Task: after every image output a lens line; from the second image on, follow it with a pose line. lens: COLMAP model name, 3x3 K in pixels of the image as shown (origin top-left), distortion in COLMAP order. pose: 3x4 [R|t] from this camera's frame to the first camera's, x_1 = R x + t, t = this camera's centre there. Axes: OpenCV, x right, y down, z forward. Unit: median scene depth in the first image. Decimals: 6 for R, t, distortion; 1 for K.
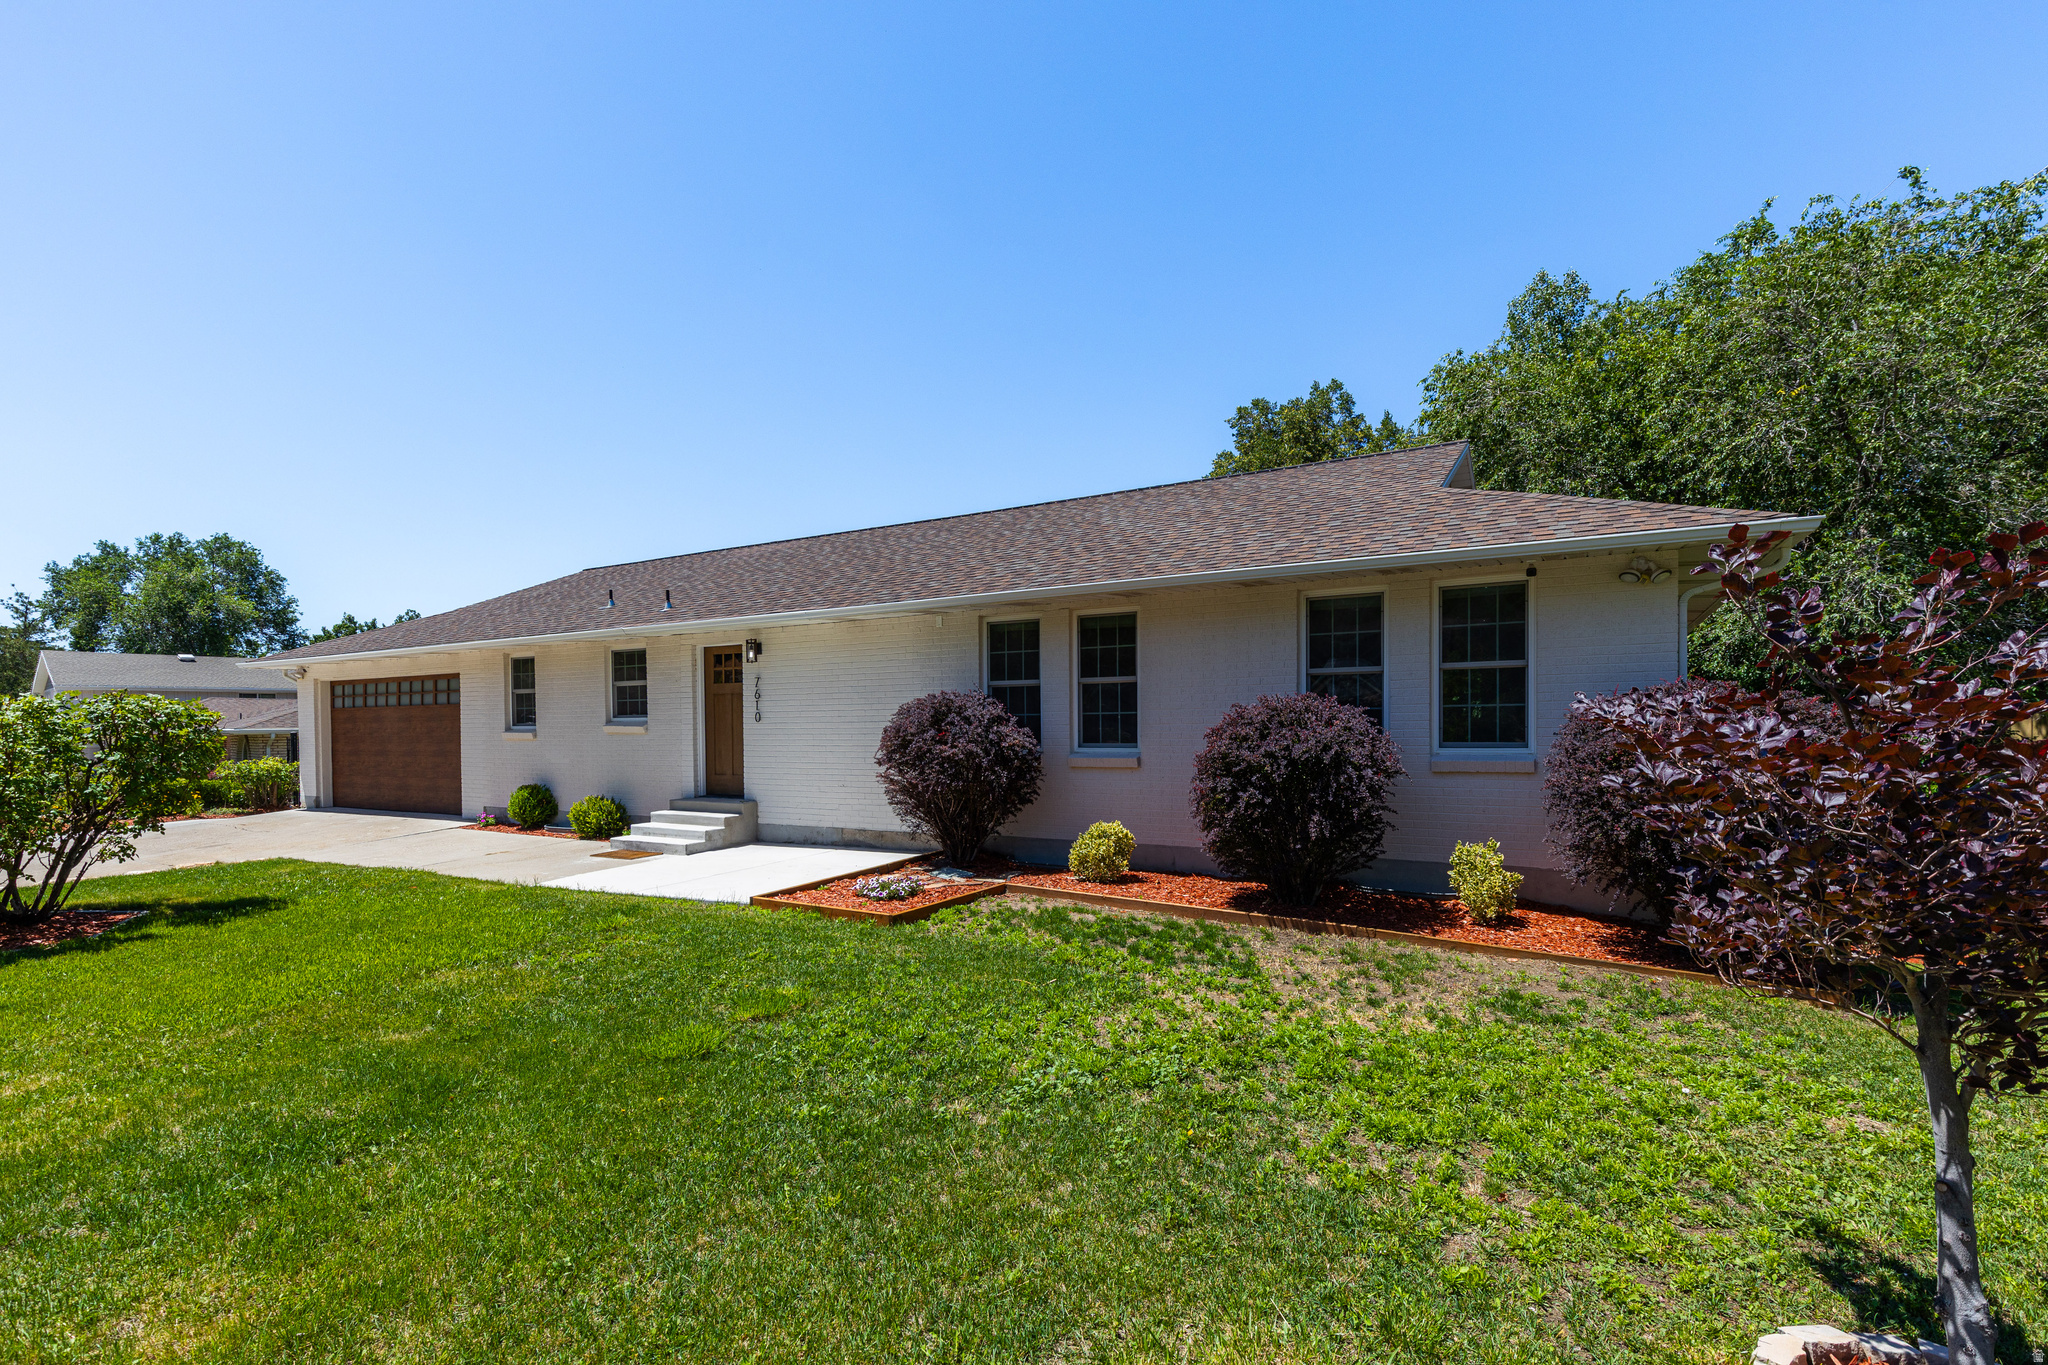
lens RADIAL K [[984.6, 0, 986.9], [0, 984.6, 759.2], [0, 0, 1]] dist [0.015868, -0.000035]
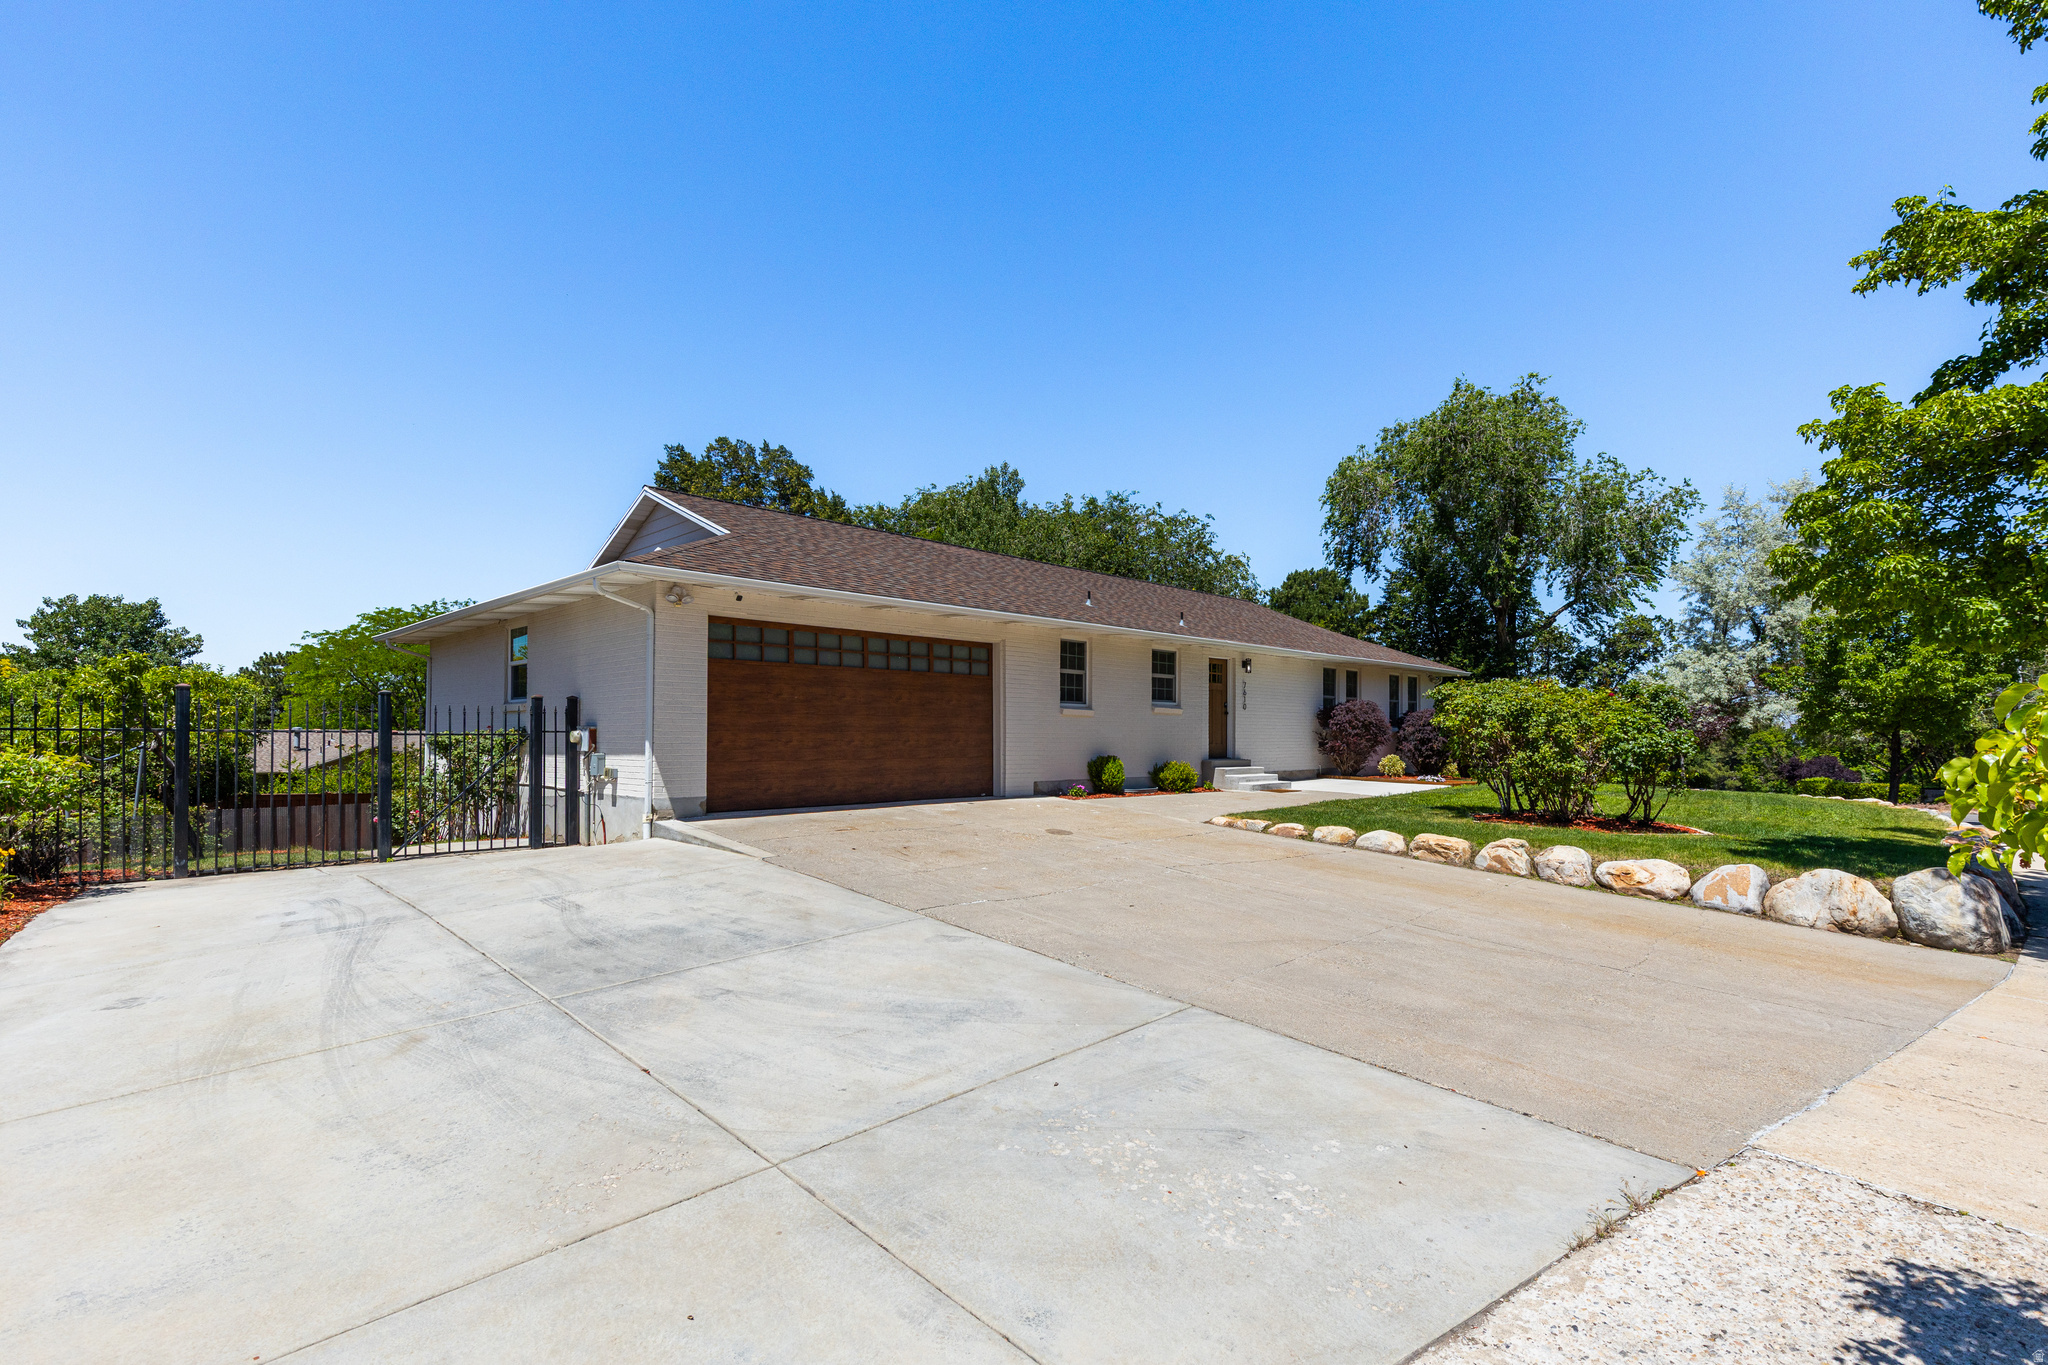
lens RADIAL K [[926.2, 0, 1035.5], [0, 926.2, 721.4], [0, 0, 1]] dist [0.010365, -0.002825]
pose [[0.224478, 0.015767, 0.974352, -1.588627], [0.012991, 0.999732, -0.019170, 0.005133], [-0.974393, 0.016962, 0.224213, 0.879941]]
